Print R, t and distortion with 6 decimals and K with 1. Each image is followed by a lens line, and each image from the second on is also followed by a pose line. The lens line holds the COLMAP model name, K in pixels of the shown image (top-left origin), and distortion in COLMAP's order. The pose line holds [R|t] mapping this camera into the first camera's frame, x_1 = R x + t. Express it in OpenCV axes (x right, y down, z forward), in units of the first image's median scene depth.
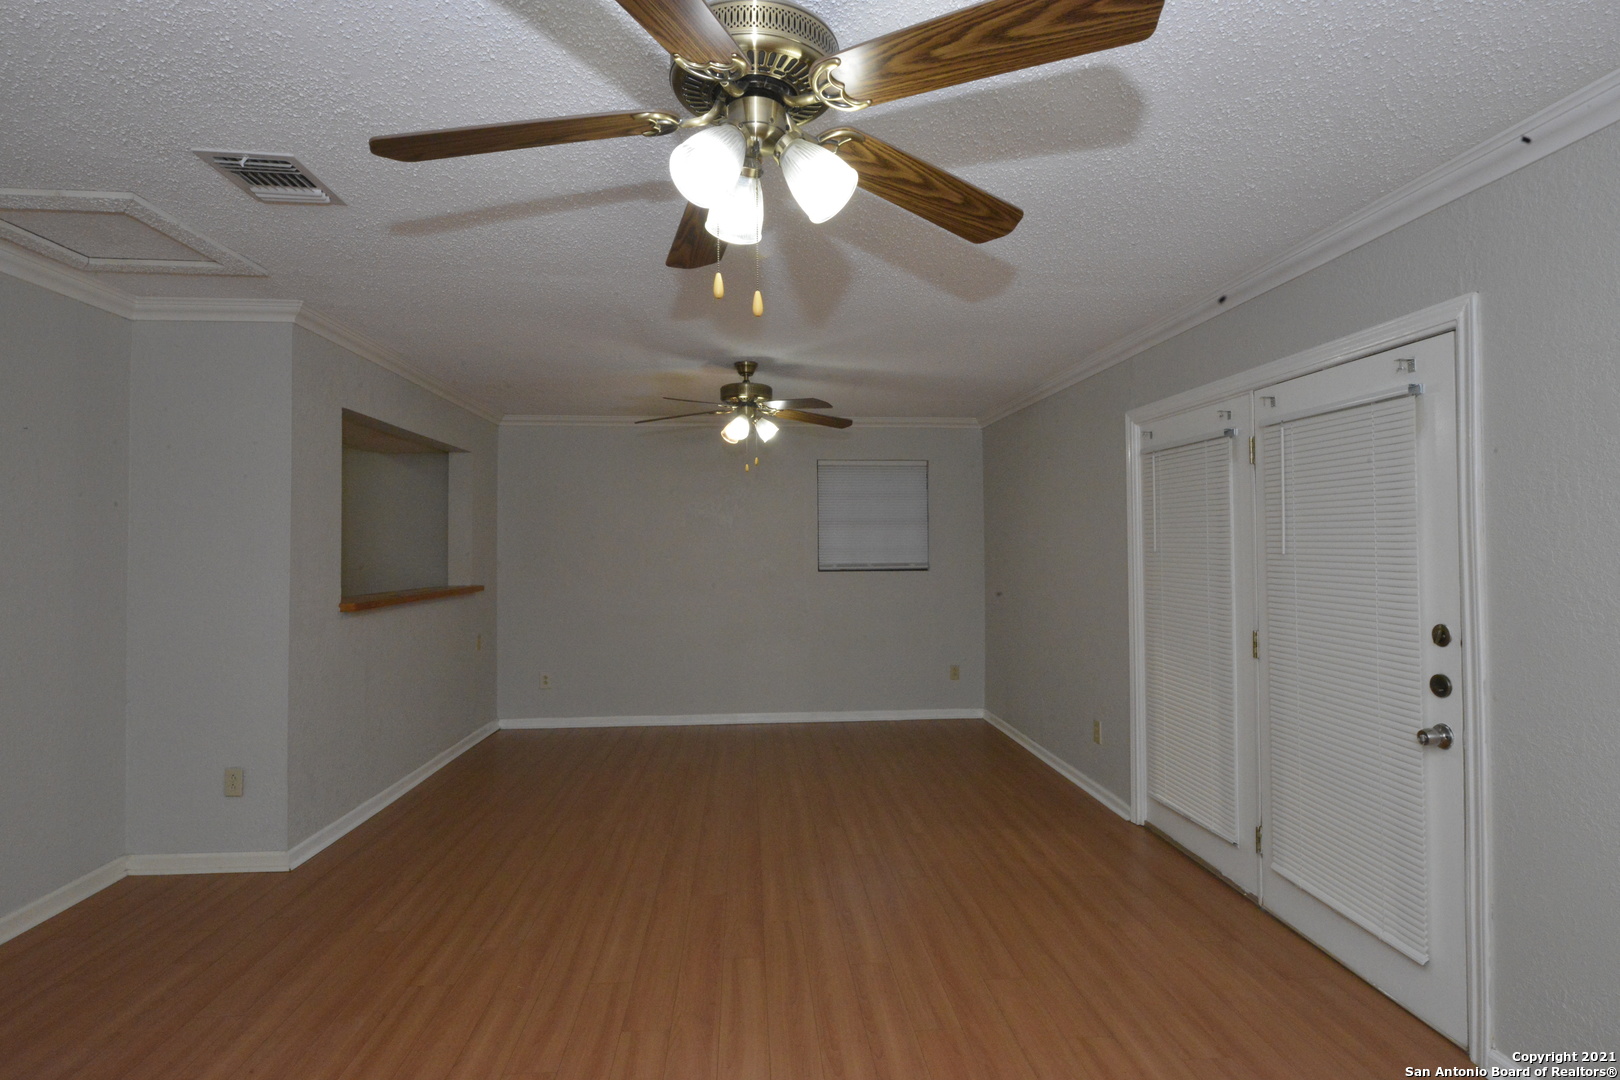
lens RADIAL K [[803.2, 0, 810.9], [0, 803.2, 533.2], [0, 0, 1]] dist [-0.005631, -0.000771]
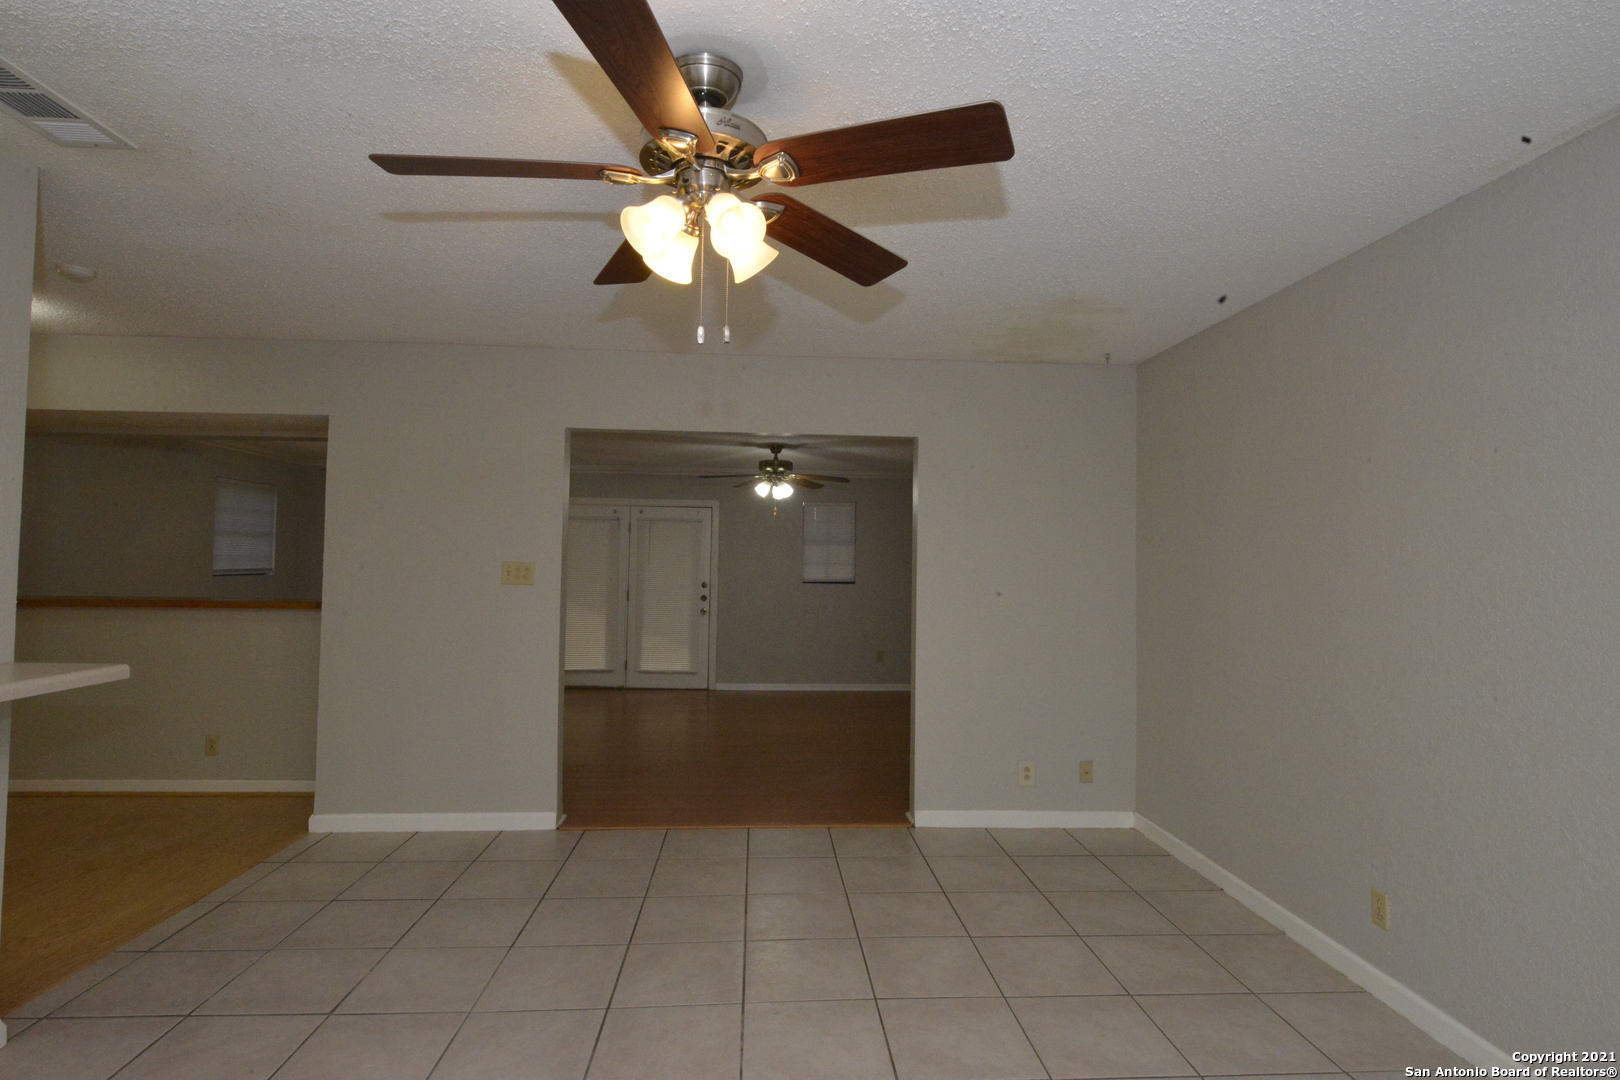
lens RADIAL K [[809.3, 0, 783.9], [0, 809.3, 533.3], [0, 0, 1]] dist [-0.004752, -0.001264]
pose [[0.028520, 0.039559, 0.998810, -3.055179], [-0.031580, 0.998753, -0.038655, 0.016979], [-0.999094, -0.030440, 0.029734, 0.497732]]
